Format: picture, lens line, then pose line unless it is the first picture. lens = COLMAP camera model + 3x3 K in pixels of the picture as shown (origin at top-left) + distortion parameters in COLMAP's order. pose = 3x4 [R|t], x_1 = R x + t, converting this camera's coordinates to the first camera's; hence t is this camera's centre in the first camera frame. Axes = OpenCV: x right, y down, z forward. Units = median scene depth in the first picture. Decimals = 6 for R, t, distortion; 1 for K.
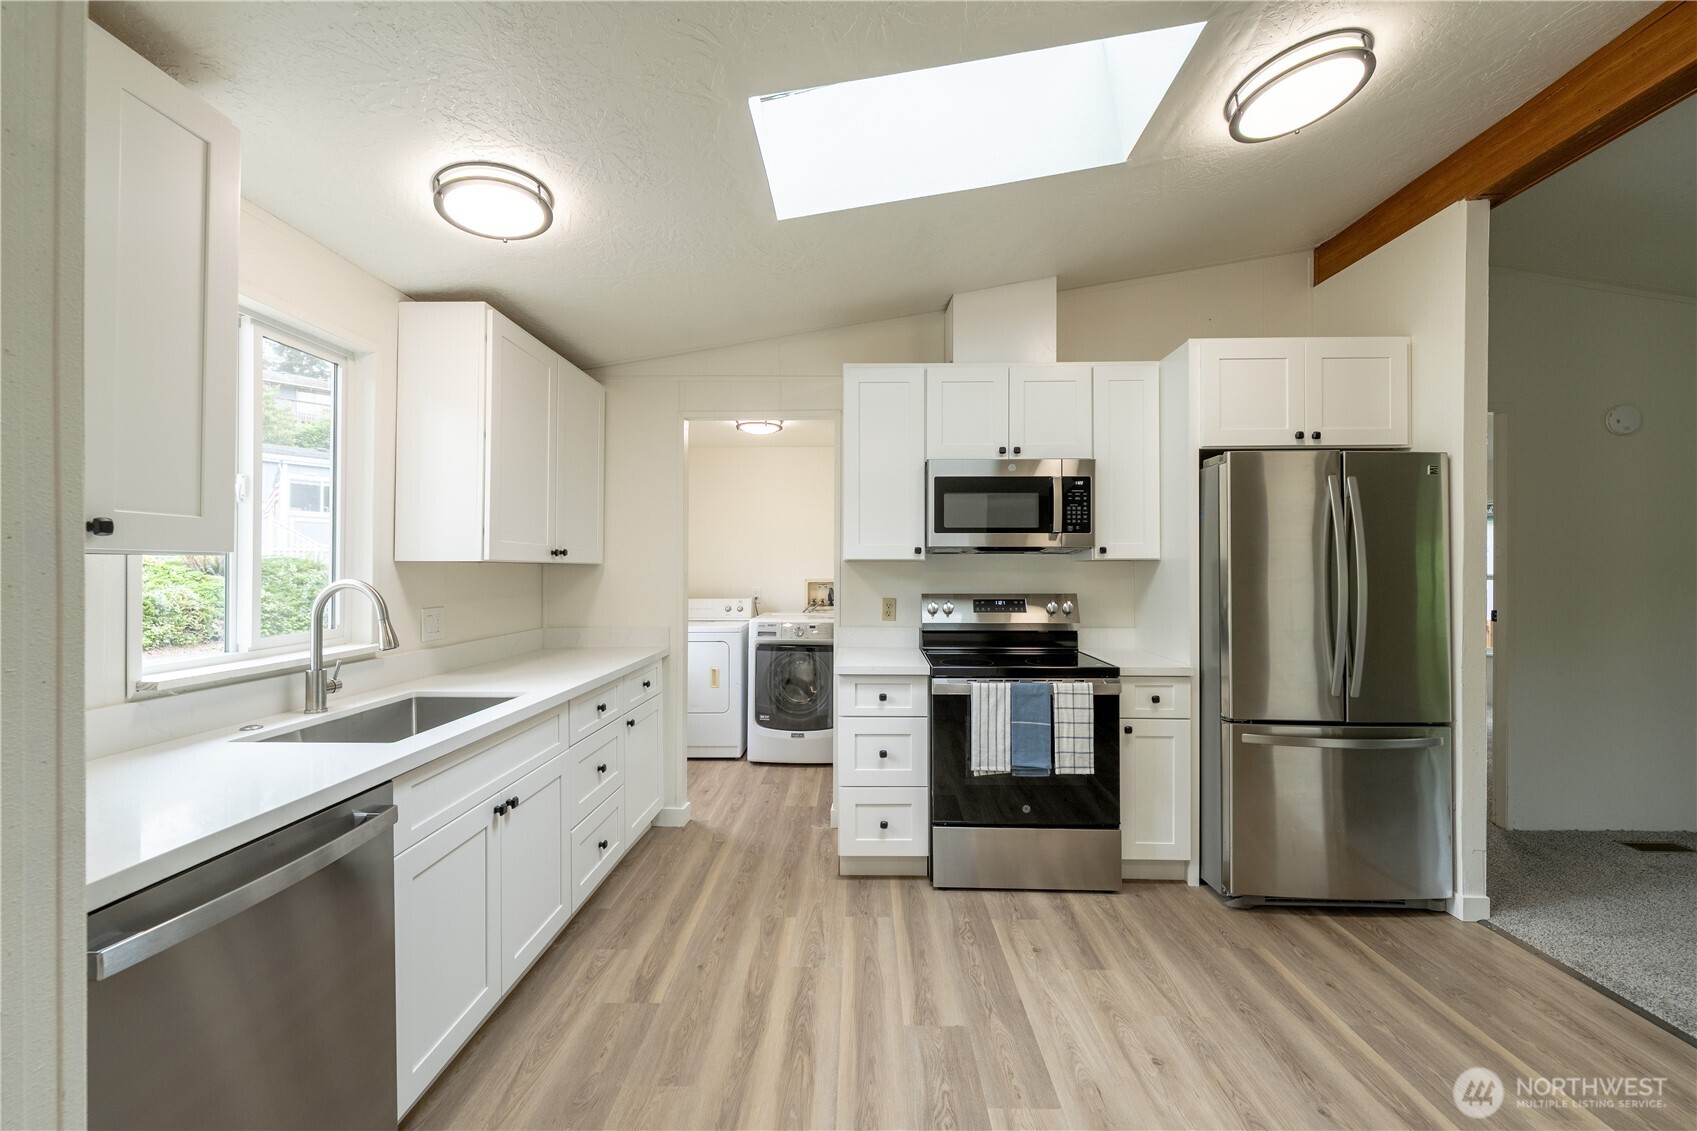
lens RADIAL K [[690.5, 0, 845.3], [0, 690.5, 563.4], [0, 0, 1]] dist [0.002168, -0.000768]
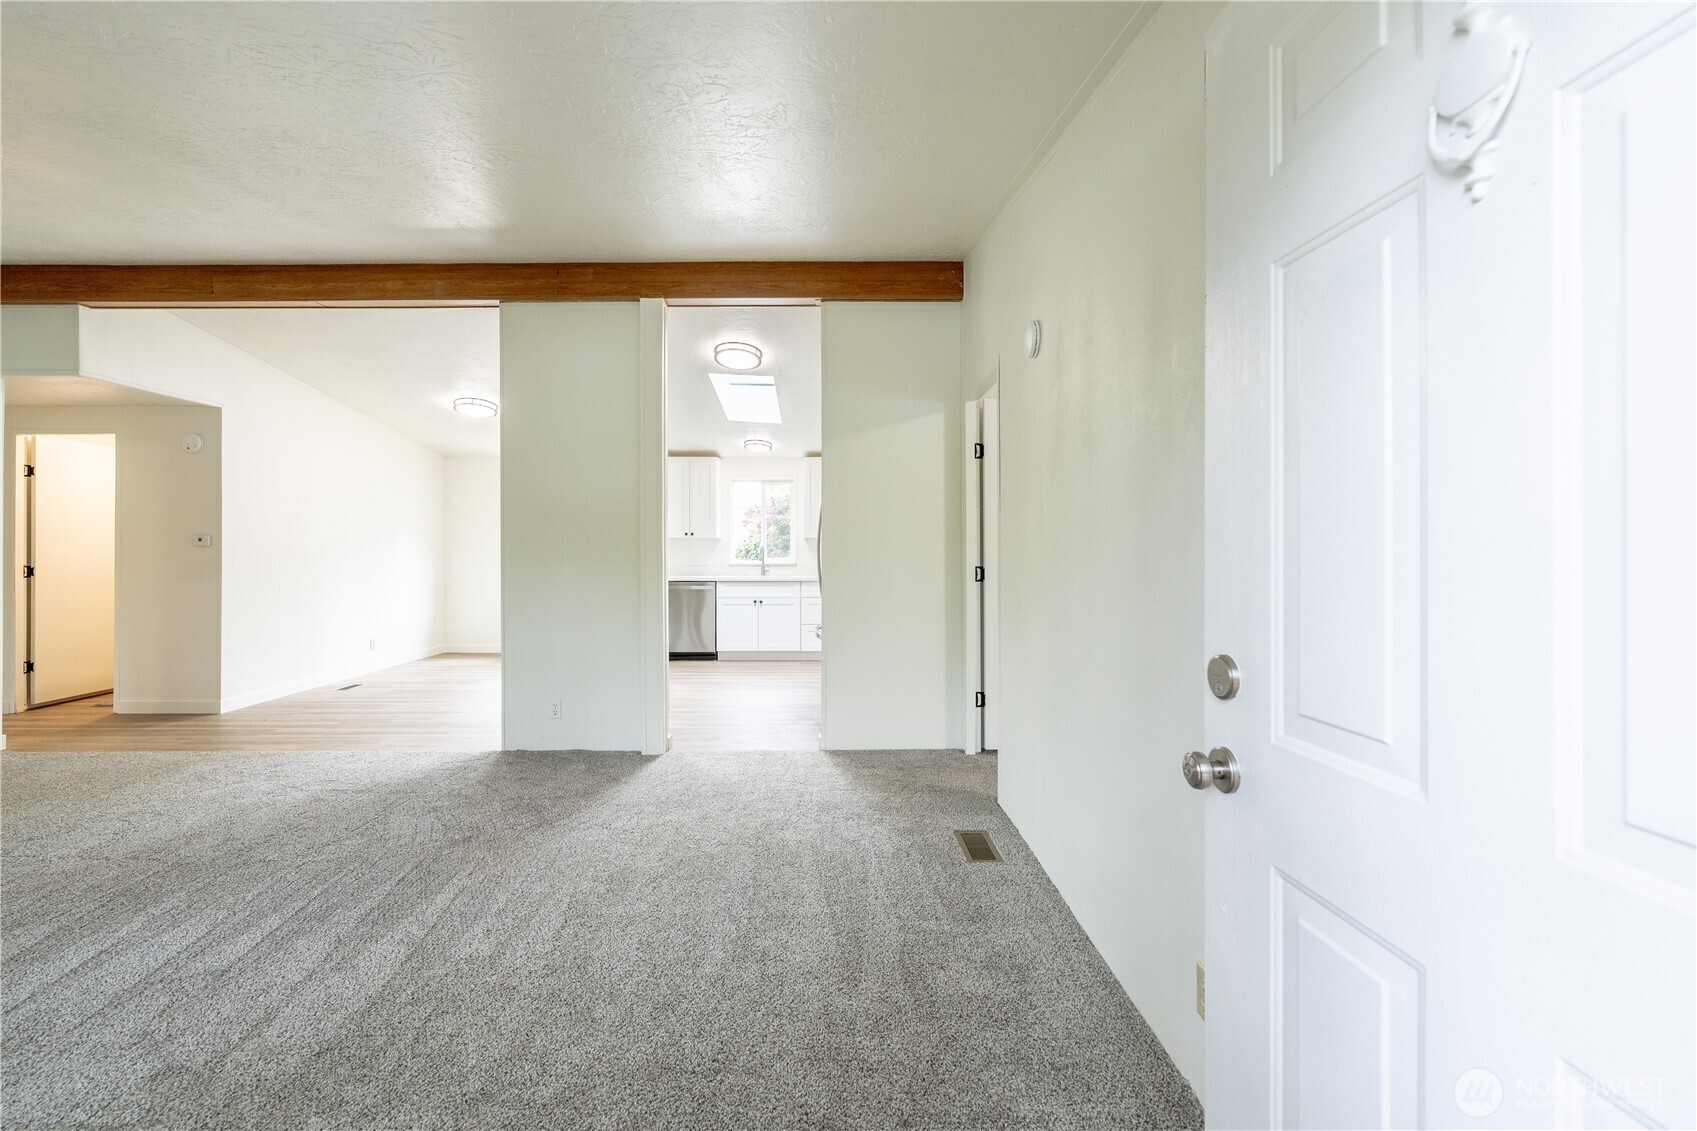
lens RADIAL K [[690.5, 0, 825.8], [0, 690.5, 544.2], [0, 0, 1]] dist [0.002168, -0.000768]
pose [[0.018606, -0.004663, -0.999816, 2.395838], [0.009652, 0.999943, -0.004484, 0.037130], [0.999780, -0.009566, 0.018650, 0.931803]]
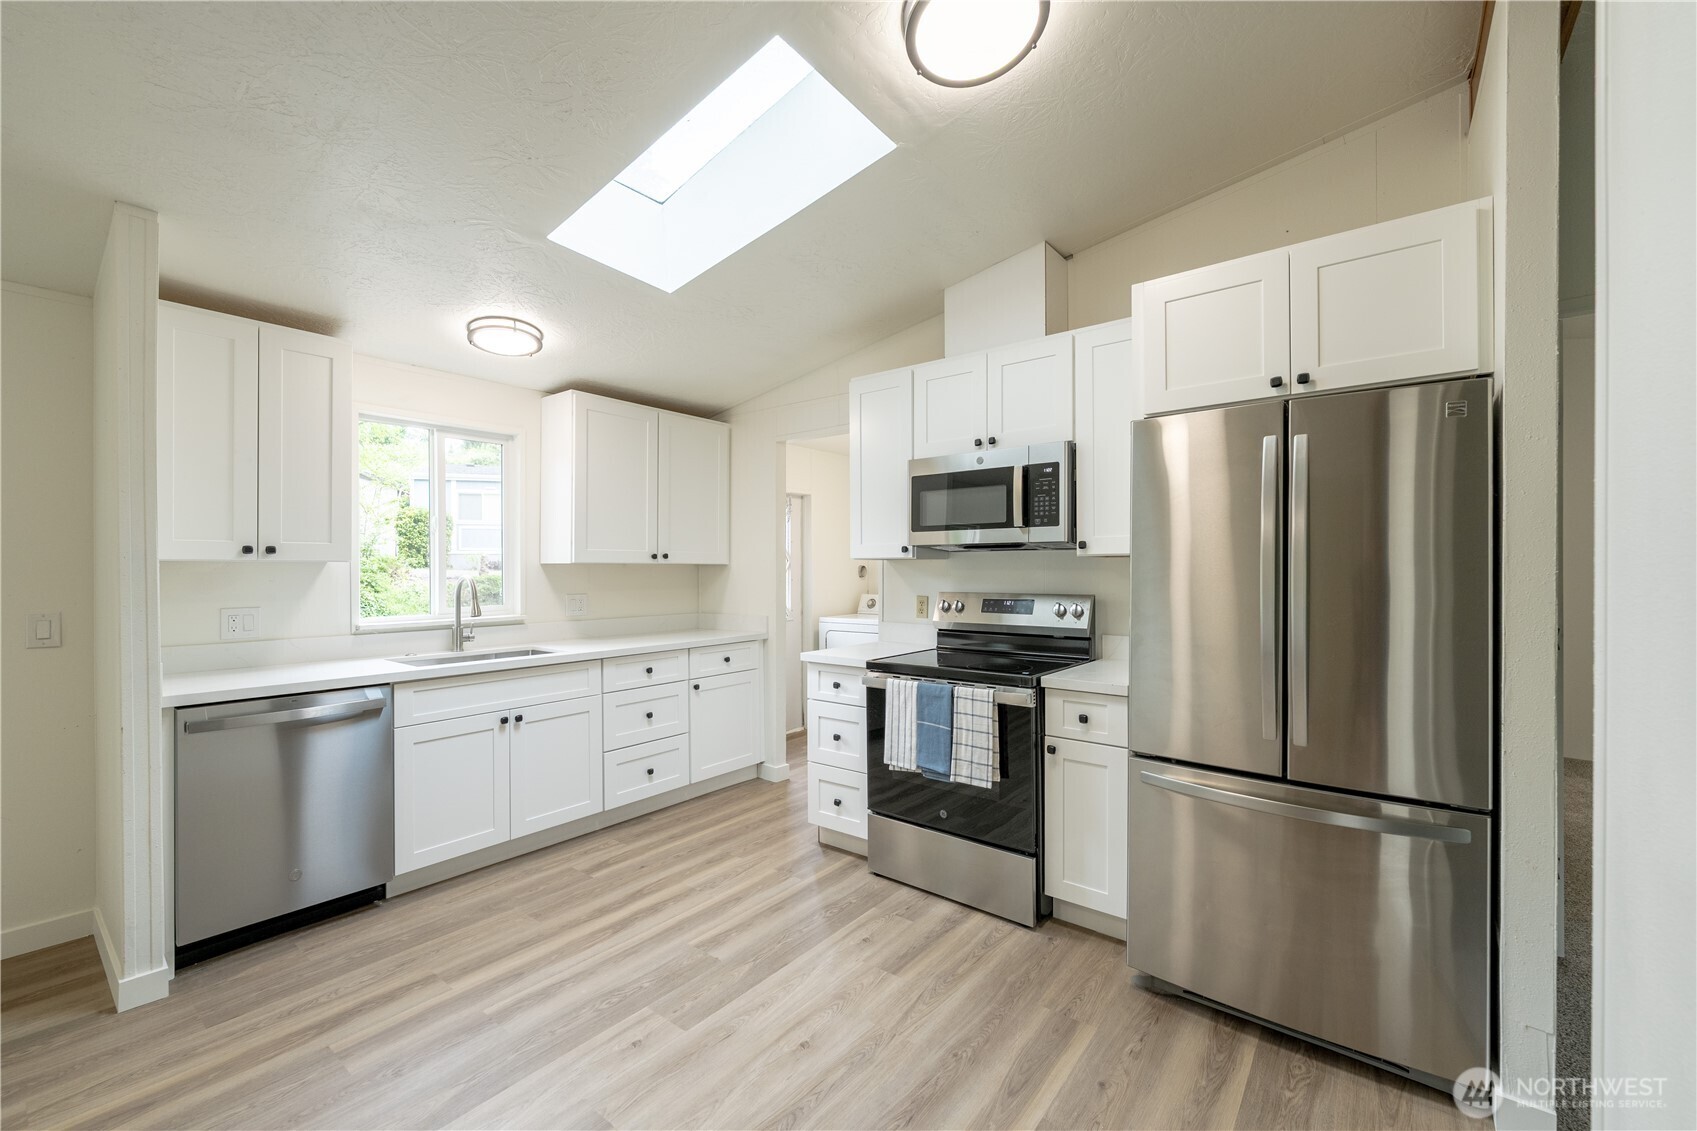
lens RADIAL K [[690.5, 0, 851.2], [0, 690.5, 567.5], [0, 0, 1]] dist [0.002168, -0.000768]
pose [[0.799354, -0.003409, -0.600851, 0.763170], [0.007808, 0.999958, 0.004714, 0.003346], [0.600810, -0.008460, 0.799347, 0.152137]]
